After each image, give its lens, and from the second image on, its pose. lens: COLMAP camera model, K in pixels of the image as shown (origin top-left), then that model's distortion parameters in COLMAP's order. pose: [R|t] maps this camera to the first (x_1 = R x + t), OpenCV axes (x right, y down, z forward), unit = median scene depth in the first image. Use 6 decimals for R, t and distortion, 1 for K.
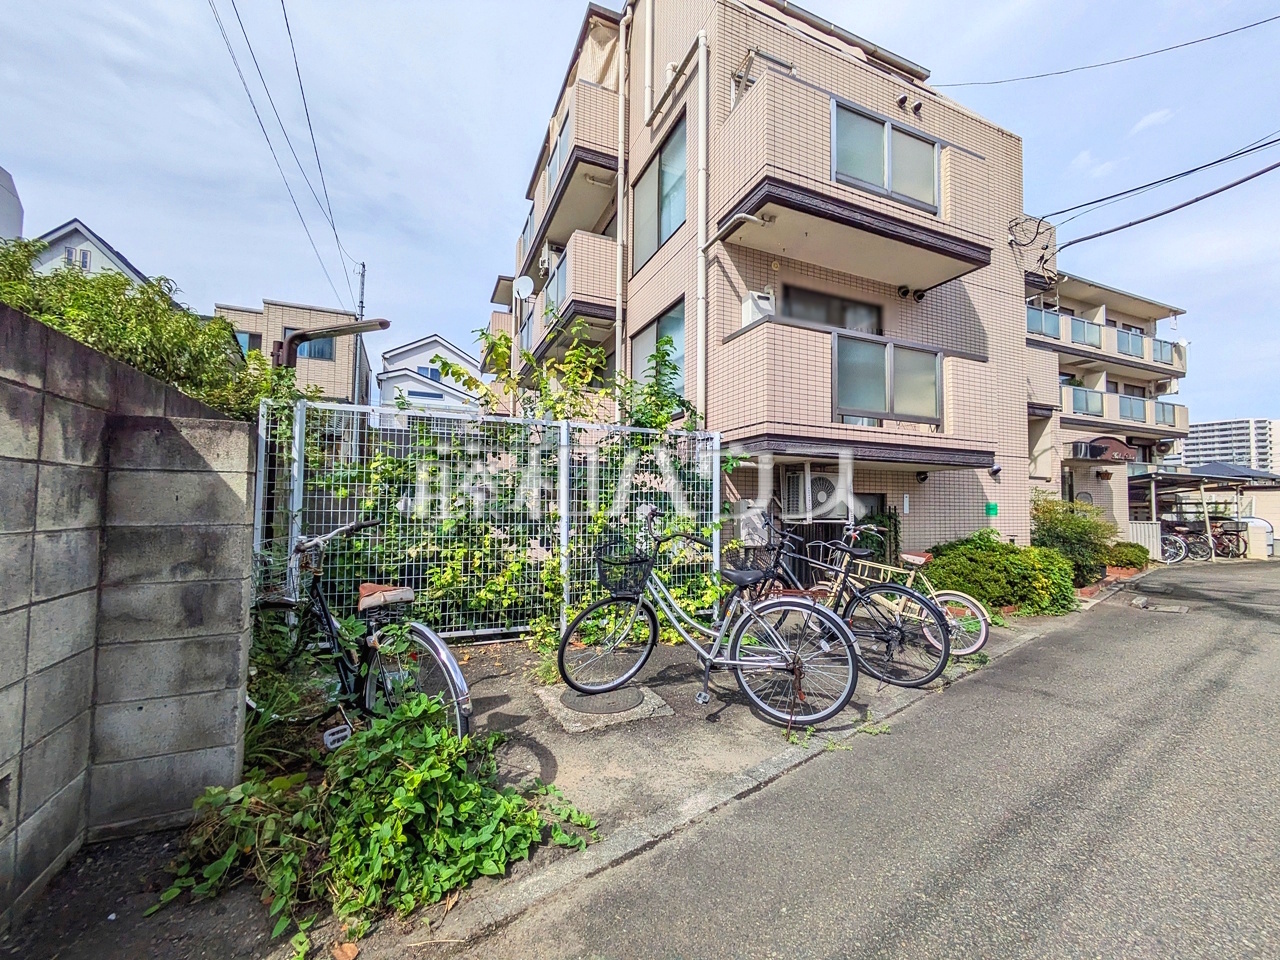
lens RADIAL K [[504.2, 0, 640.0], [0, 504.2, 480.0], [0, 0, 1]] dist [-0.001701, 0.006157]
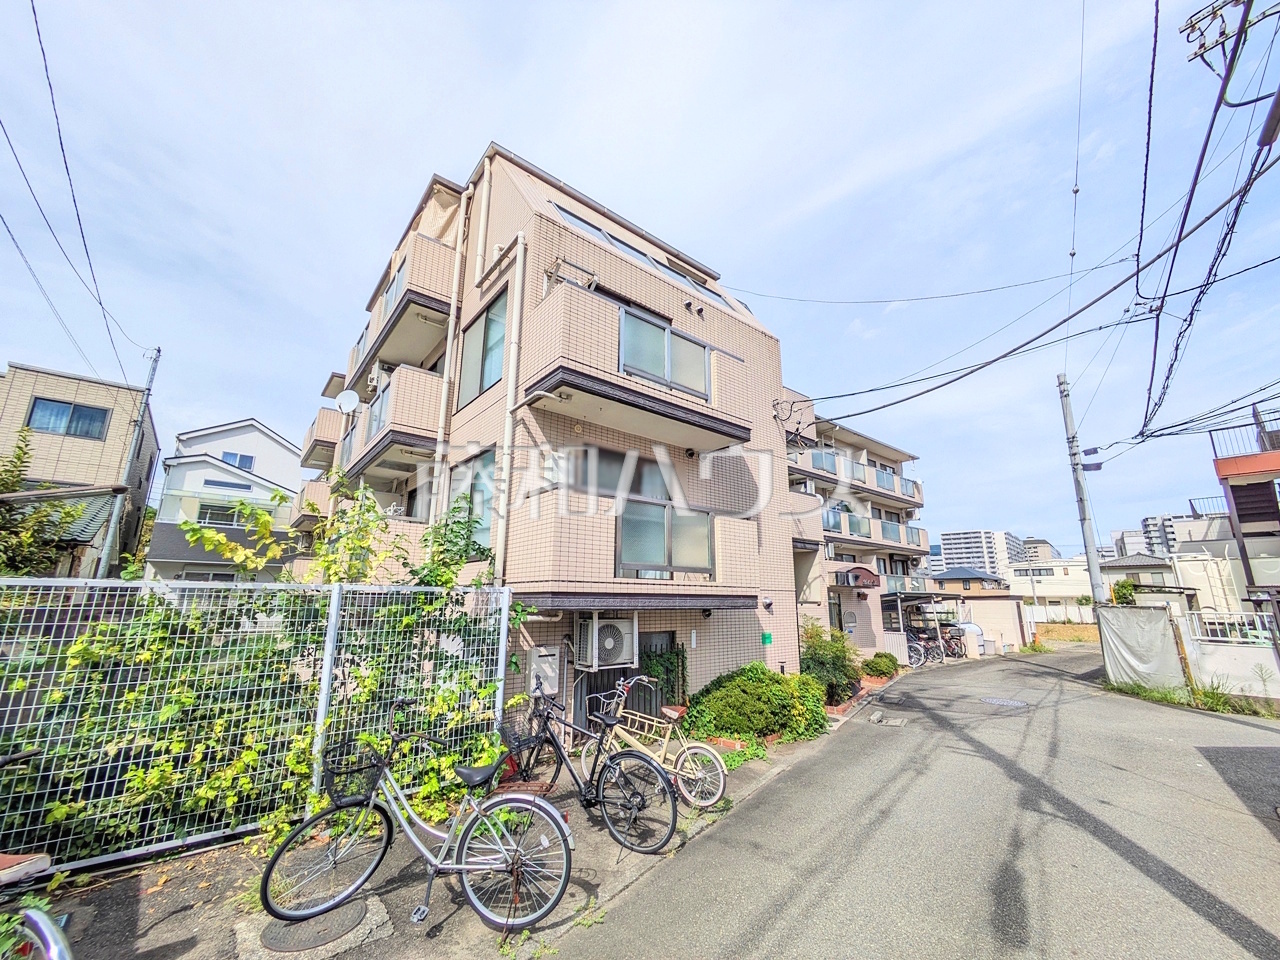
lens RADIAL K [[504.6, 0, 640.0], [0, 504.6, 480.0], [0, 0, 1]] dist [0.002534, 0.000421]
pose [[0.962643, 0.058252, 0.264433, 0.111511], [-0.011559, 0.984535, -0.174805, -0.115981], [-0.270527, 0.165219, 0.948429, -0.097143]]
